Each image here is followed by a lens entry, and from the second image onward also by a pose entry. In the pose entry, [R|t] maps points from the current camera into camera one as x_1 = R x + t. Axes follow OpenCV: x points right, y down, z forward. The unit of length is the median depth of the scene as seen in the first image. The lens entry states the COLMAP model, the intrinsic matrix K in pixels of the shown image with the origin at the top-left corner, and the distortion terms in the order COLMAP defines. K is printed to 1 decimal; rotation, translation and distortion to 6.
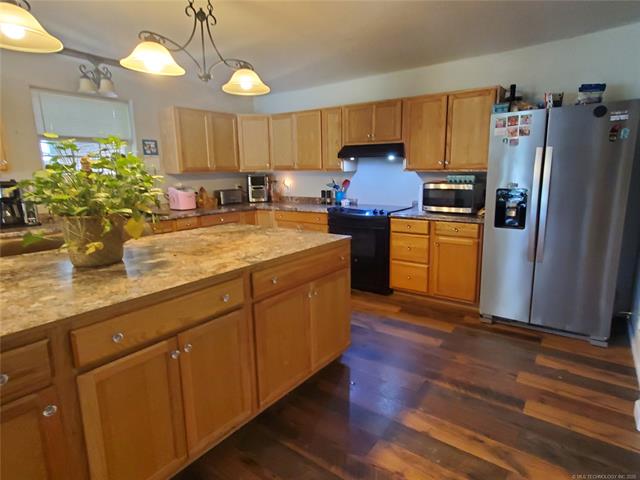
lens RADIAL K [[358.5, 0, 323.2], [0, 358.5, 235.8], [0, 0, 1]] dist [0.006964, 0.001478]
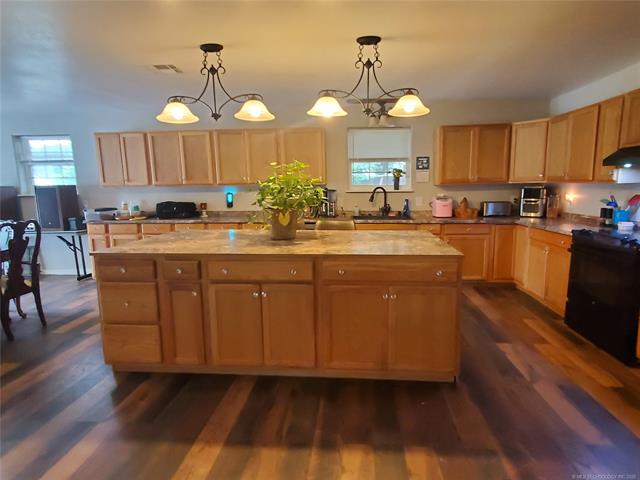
lens RADIAL K [[358.5, 0, 332.2], [0, 358.5, 235.5], [0, 0, 1]] dist [0.006964, 0.001478]
pose [[0.527482, 0.124539, -0.840388, 0.380530], [-0.149464, 0.987372, 0.052507, -0.025702], [0.836315, 0.097911, 0.539435, 0.127477]]
